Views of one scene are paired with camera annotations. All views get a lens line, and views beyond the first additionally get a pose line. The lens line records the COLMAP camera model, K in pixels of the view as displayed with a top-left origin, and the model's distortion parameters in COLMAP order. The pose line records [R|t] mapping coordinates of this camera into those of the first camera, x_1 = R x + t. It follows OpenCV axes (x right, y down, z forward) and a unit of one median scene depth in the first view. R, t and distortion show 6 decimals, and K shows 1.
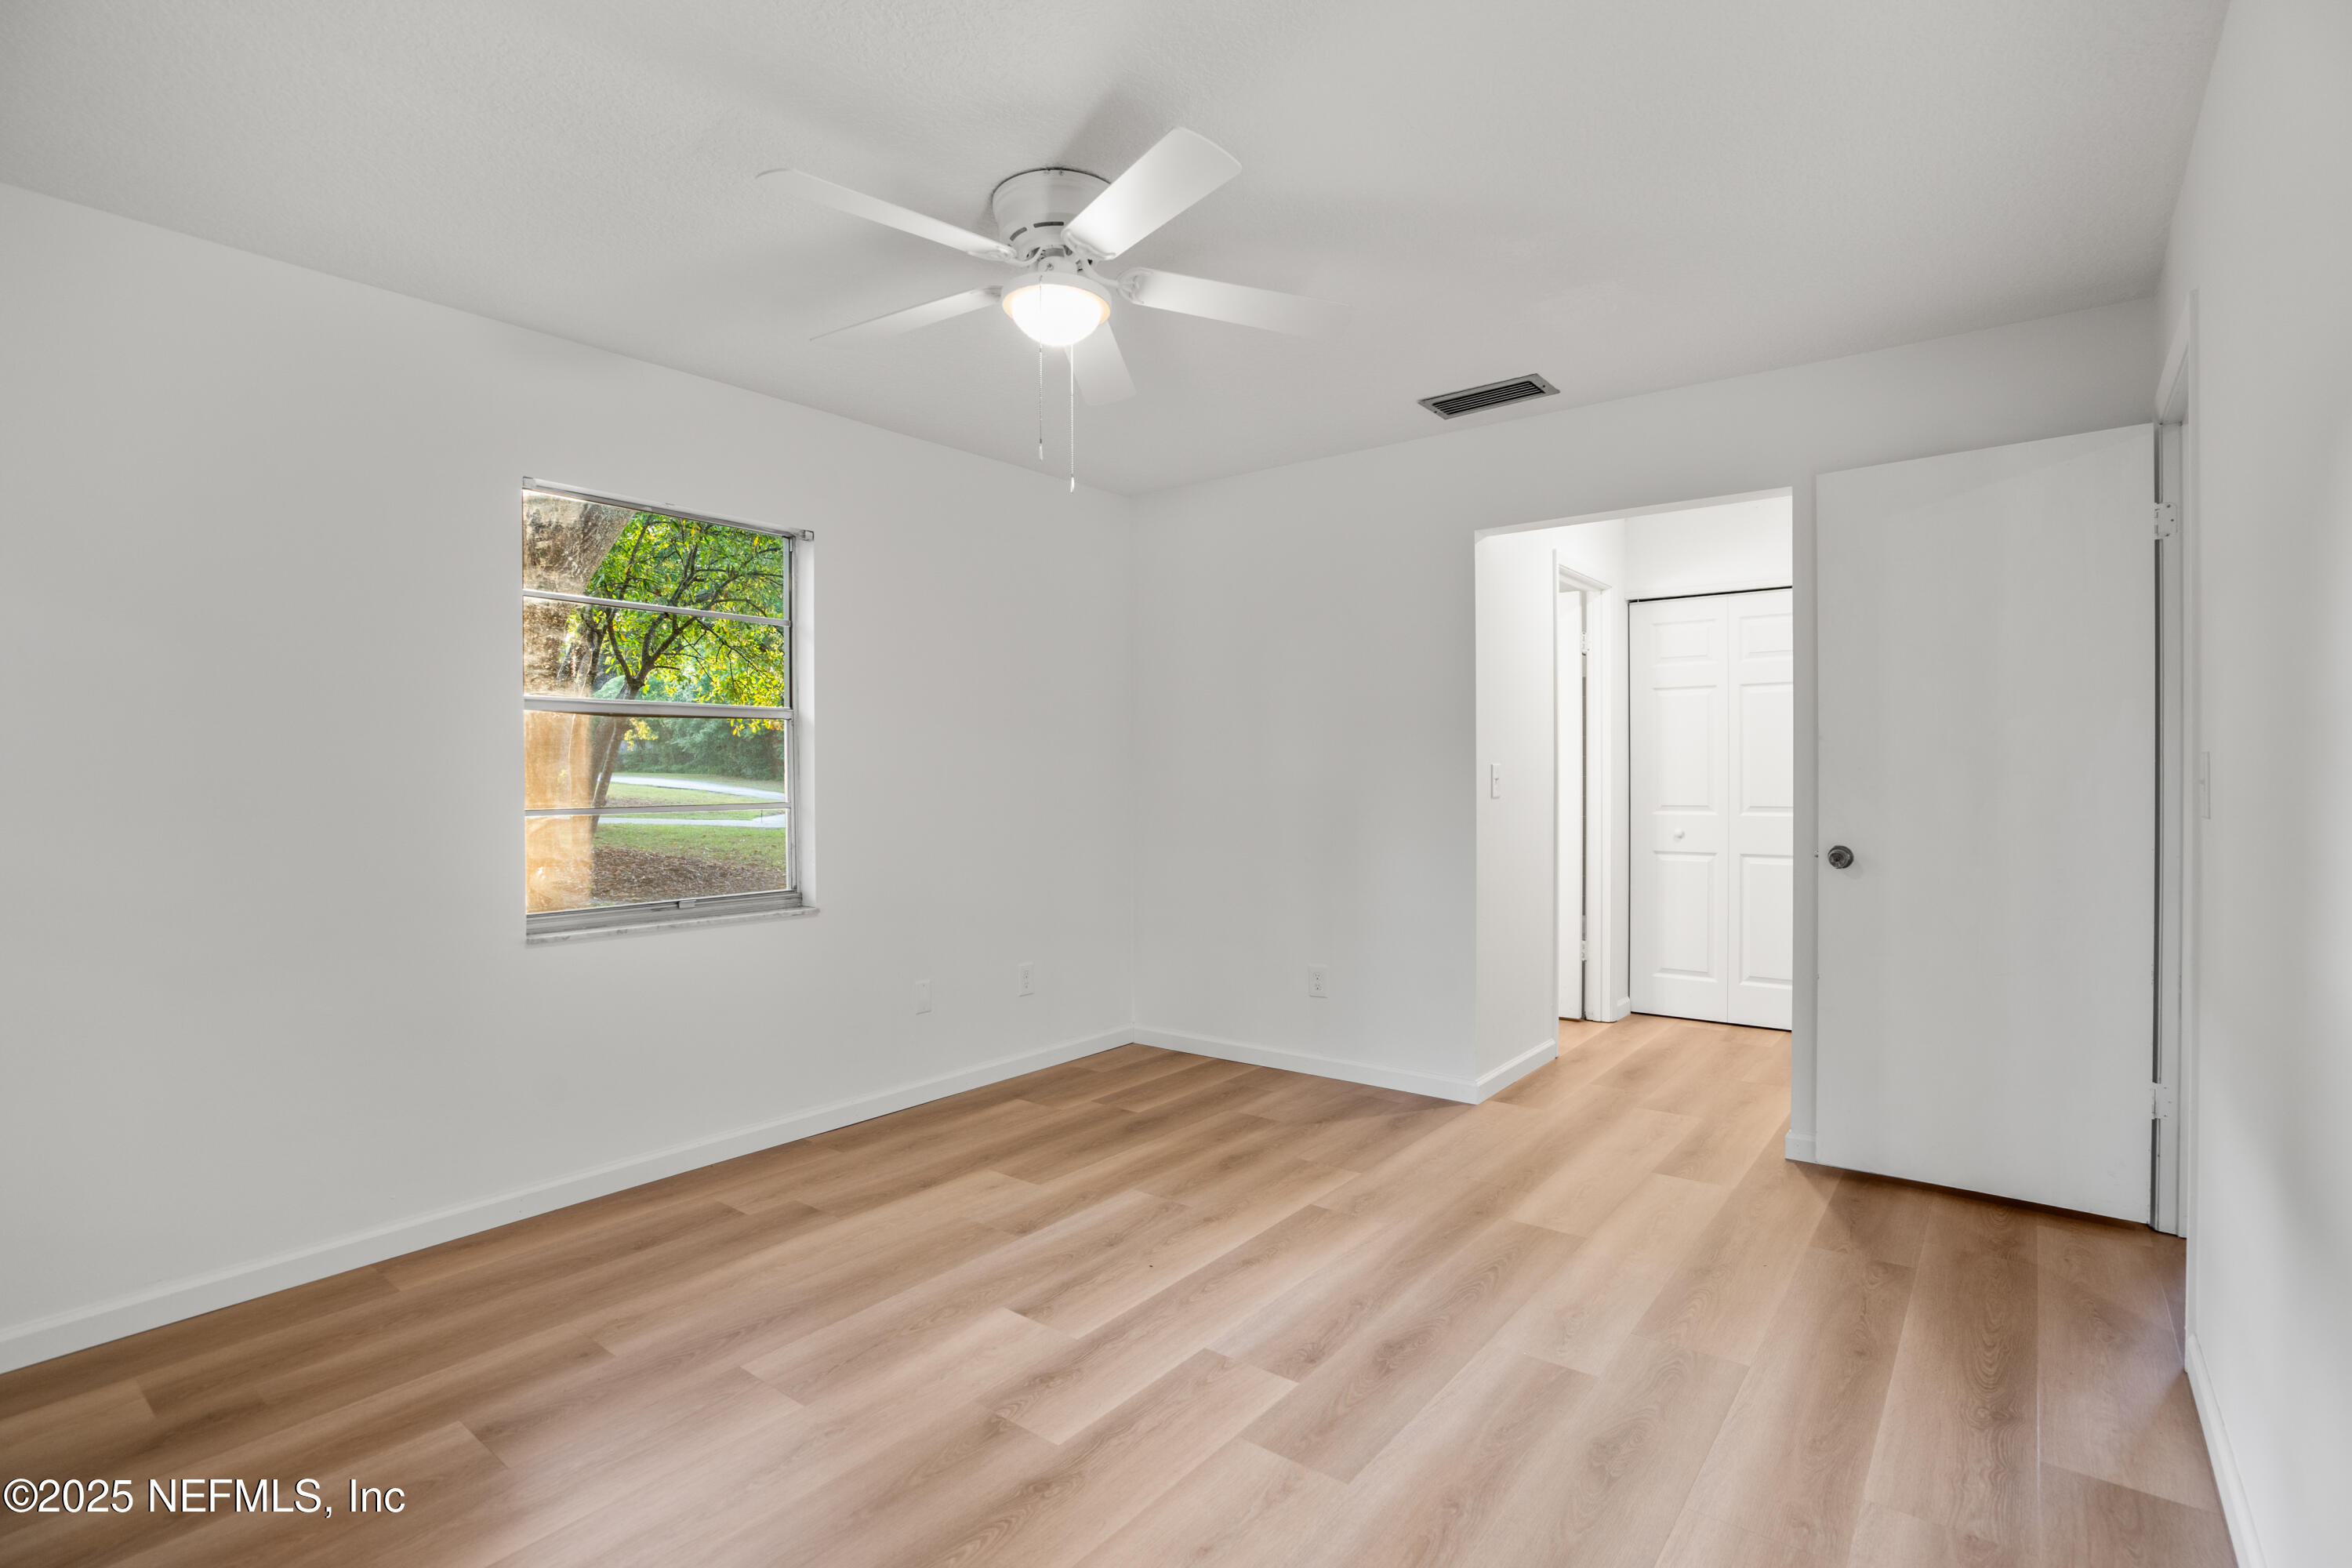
lens RADIAL K [[1108.9, 0, 1183.7], [0, 1108.9, 775.0], [0, 0, 1]] dist [-0.066061, 0.027299]
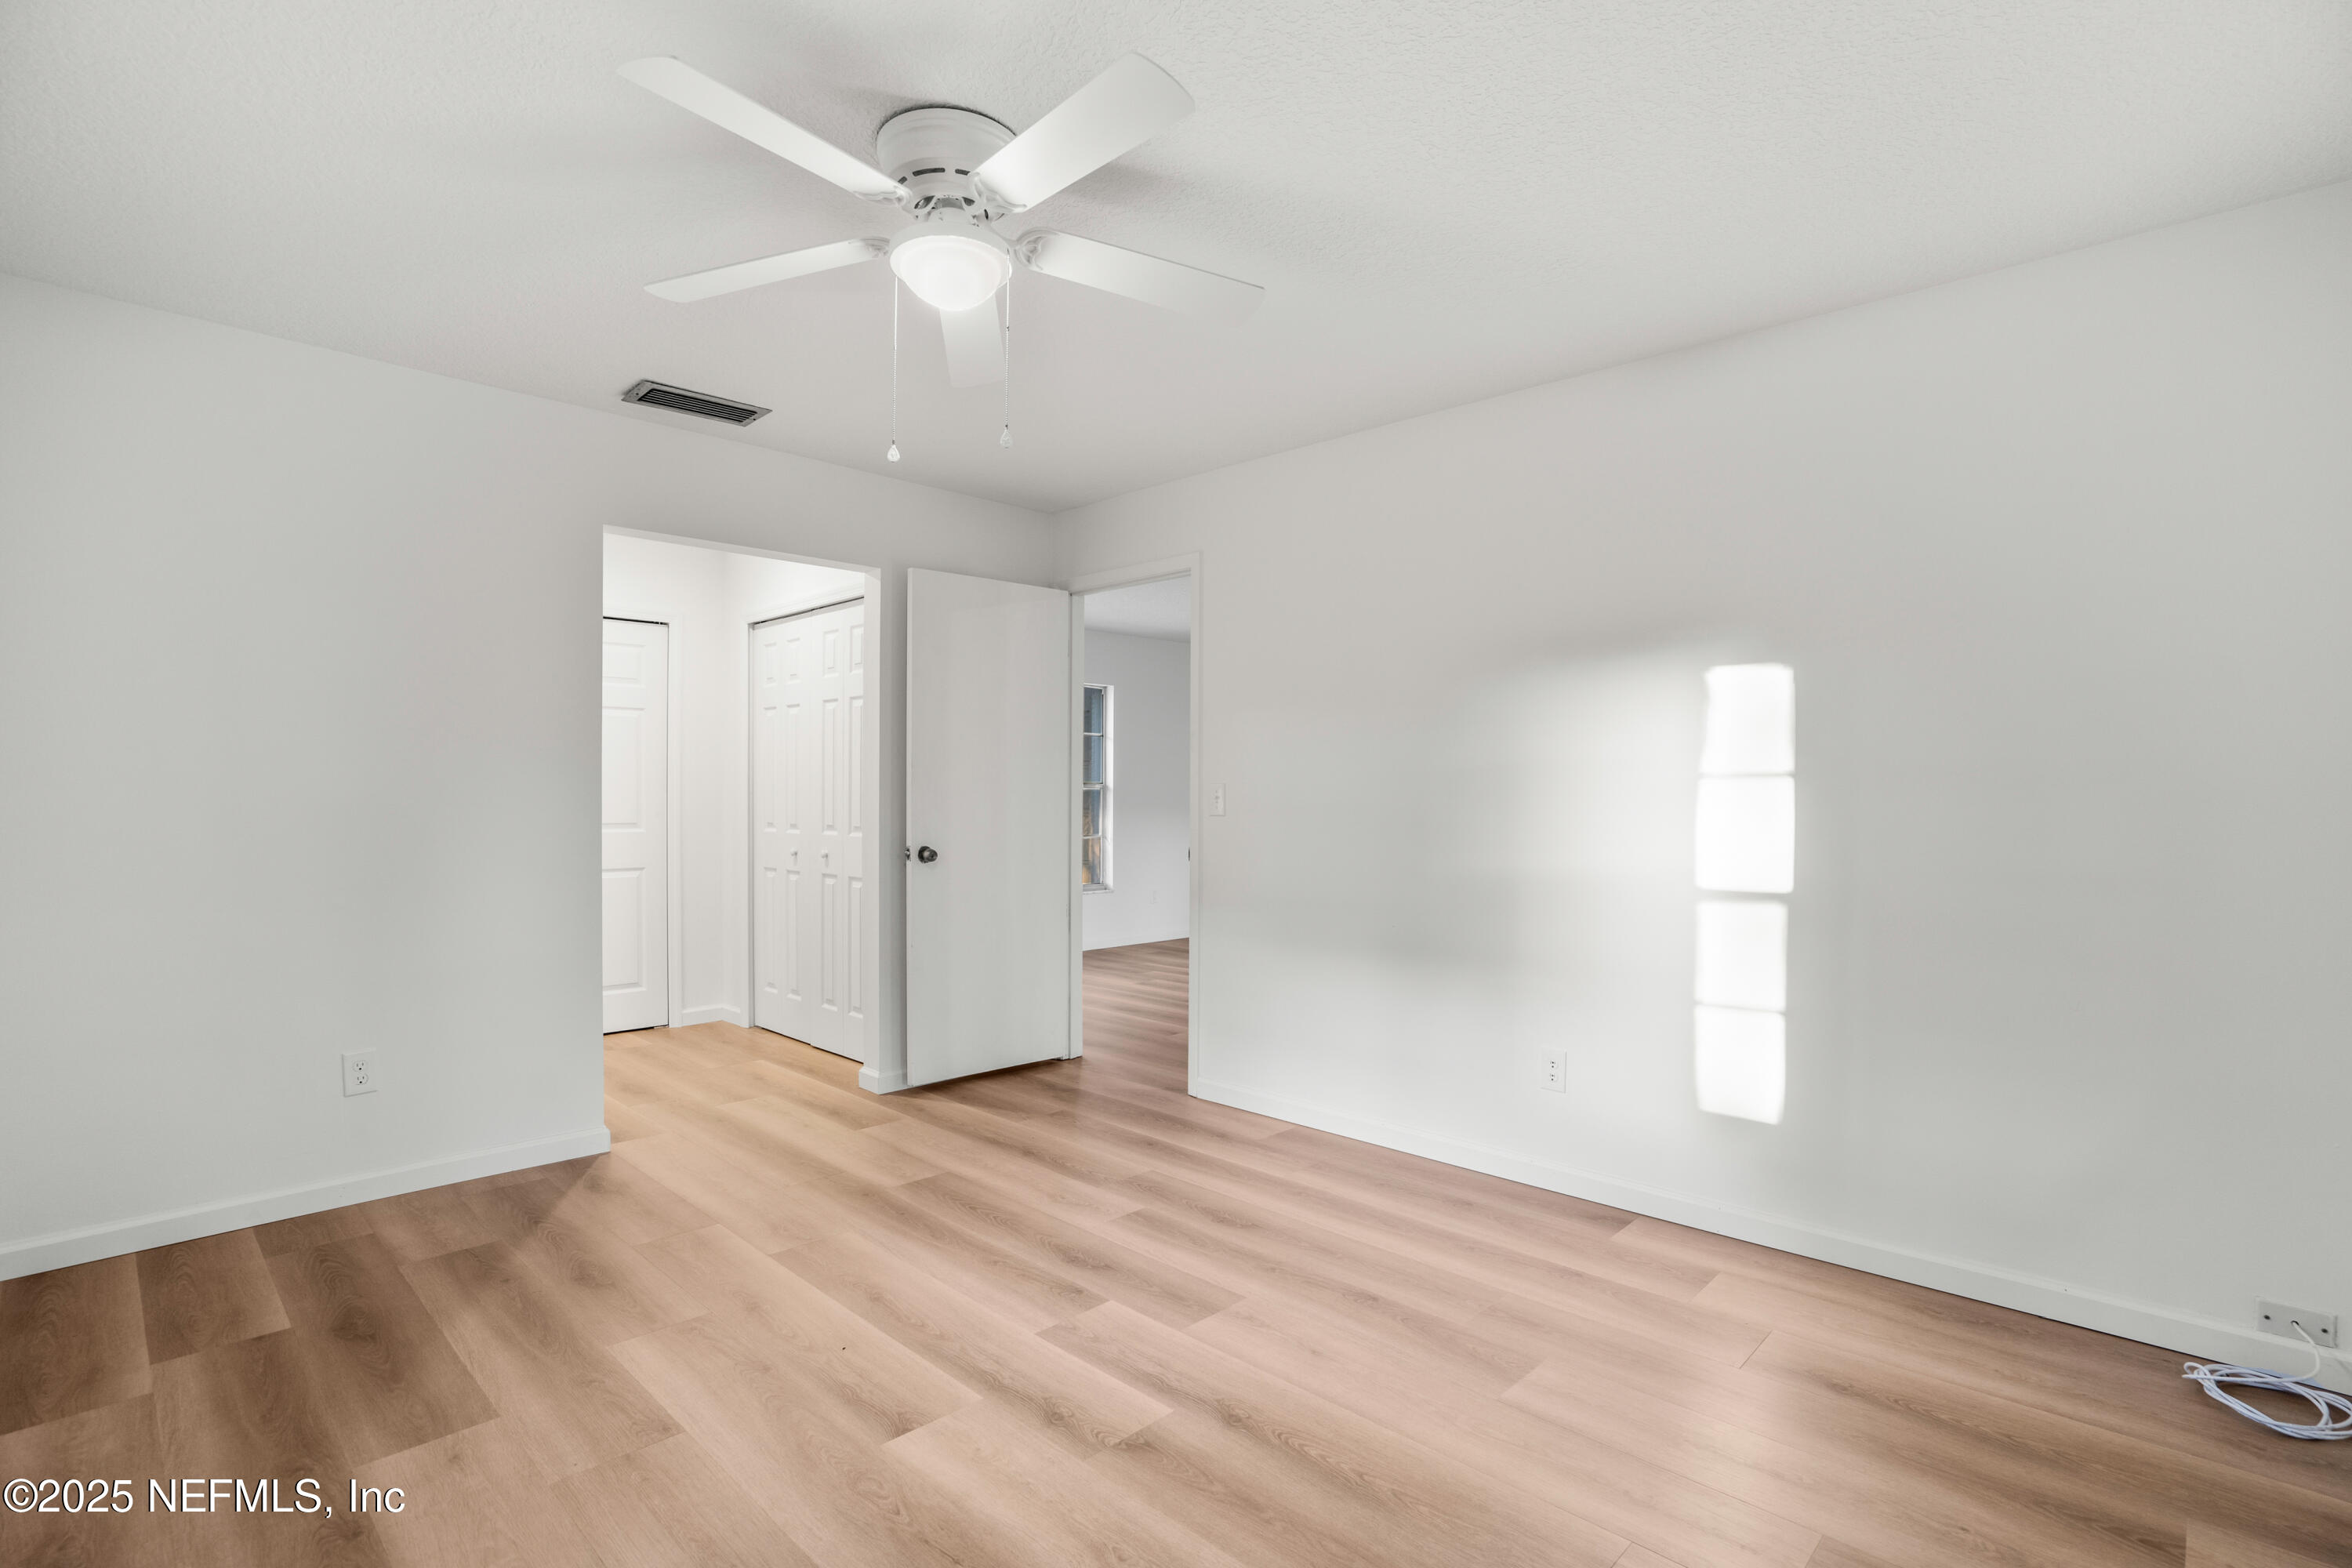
lens RADIAL K [[1100.2, 0, 1183.9], [0, 1100.2, 796.3], [0, 0, 1]] dist [-0.046583, 0.014986]
pose [[0.112176, 0.003191, 0.993683, -0.724339], [-0.005090, 0.999984, -0.002636, 0.004397], [-0.993675, -0.004762, 0.112191, 0.528617]]
